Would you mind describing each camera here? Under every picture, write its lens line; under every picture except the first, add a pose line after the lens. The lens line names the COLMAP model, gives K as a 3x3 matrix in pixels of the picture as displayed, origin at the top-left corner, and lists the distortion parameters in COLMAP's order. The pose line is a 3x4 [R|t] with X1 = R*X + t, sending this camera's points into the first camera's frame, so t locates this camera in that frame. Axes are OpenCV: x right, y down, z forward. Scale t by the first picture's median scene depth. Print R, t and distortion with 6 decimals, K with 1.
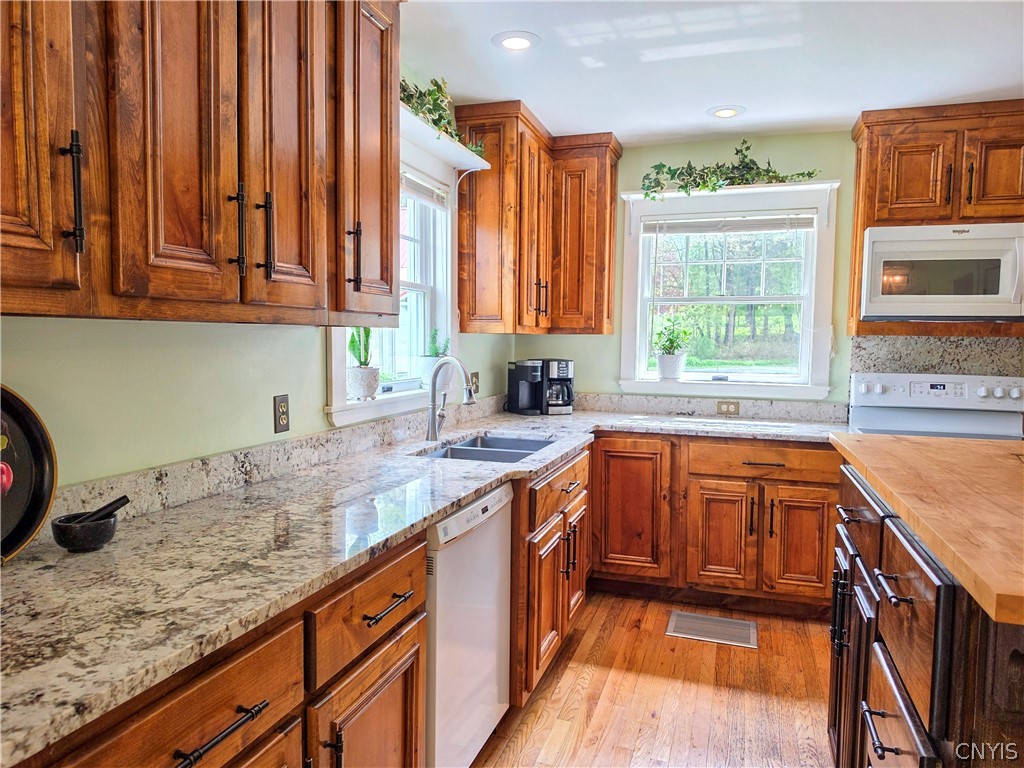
lens RADIAL K [[710.3, 0, 502.3], [0, 710.3, 389.9], [0, 0, 1]] dist [0.070129, -0.090277]
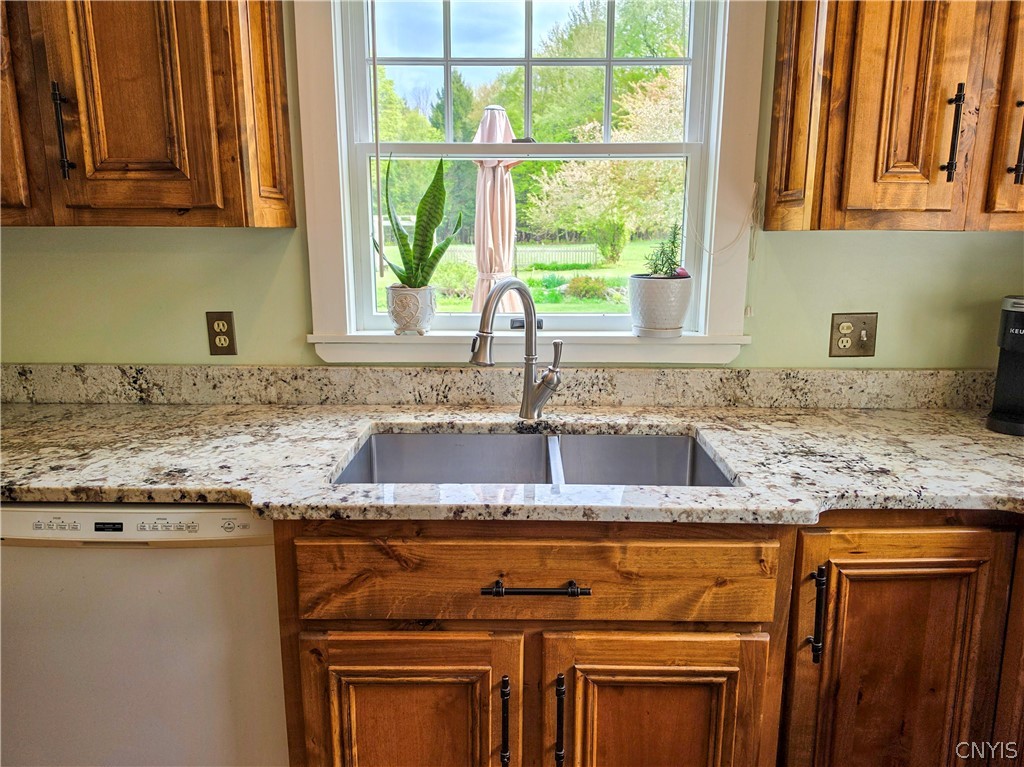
lens RADIAL K [[710.3, 0, 516.5], [0, 710.3, 387.2], [0, 0, 1]] dist [0.070129, -0.090277]
pose [[0.313240, 0.193995, -0.929649, 0.397247], [-0.067976, 0.980983, 0.181804, -0.054502], [0.947238, 0.006245, 0.320470, 0.694919]]
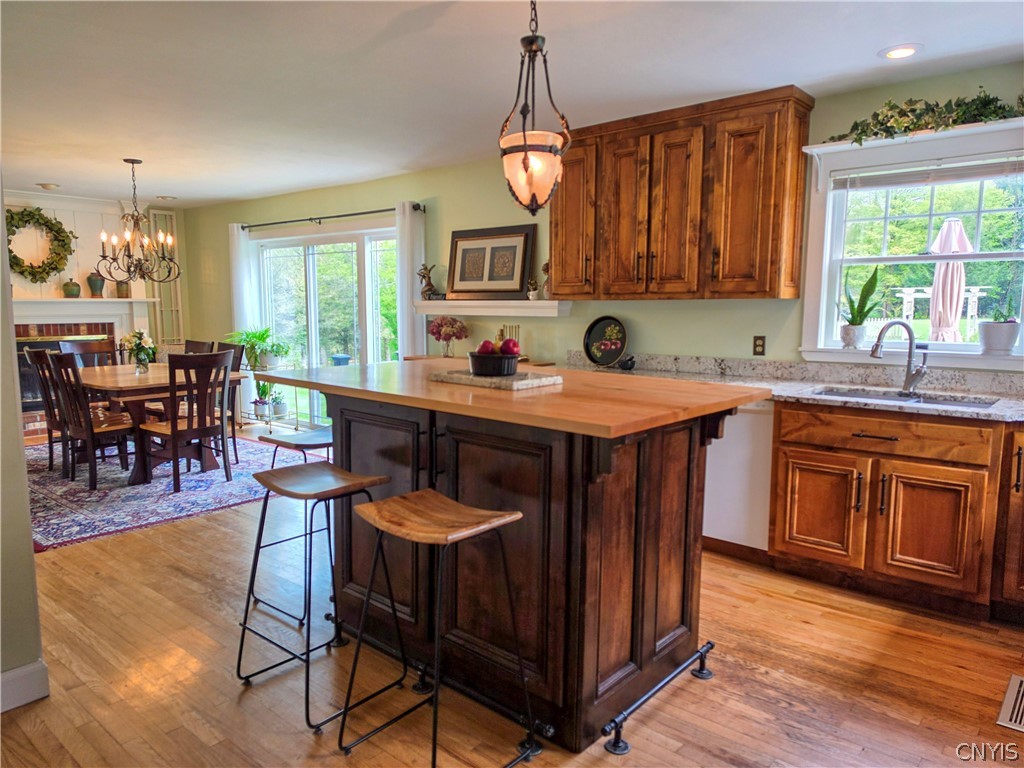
lens RADIAL K [[710.3, 0, 510.1], [0, 710.3, 388.8], [0, 0, 1]] dist [0.070129, -0.090277]
pose [[-0.371446, 0.101034, -0.922941, 1.114164], [-0.070582, 0.988112, 0.136574, -0.043550], [0.925768, 0.115872, -0.359899, 0.711075]]
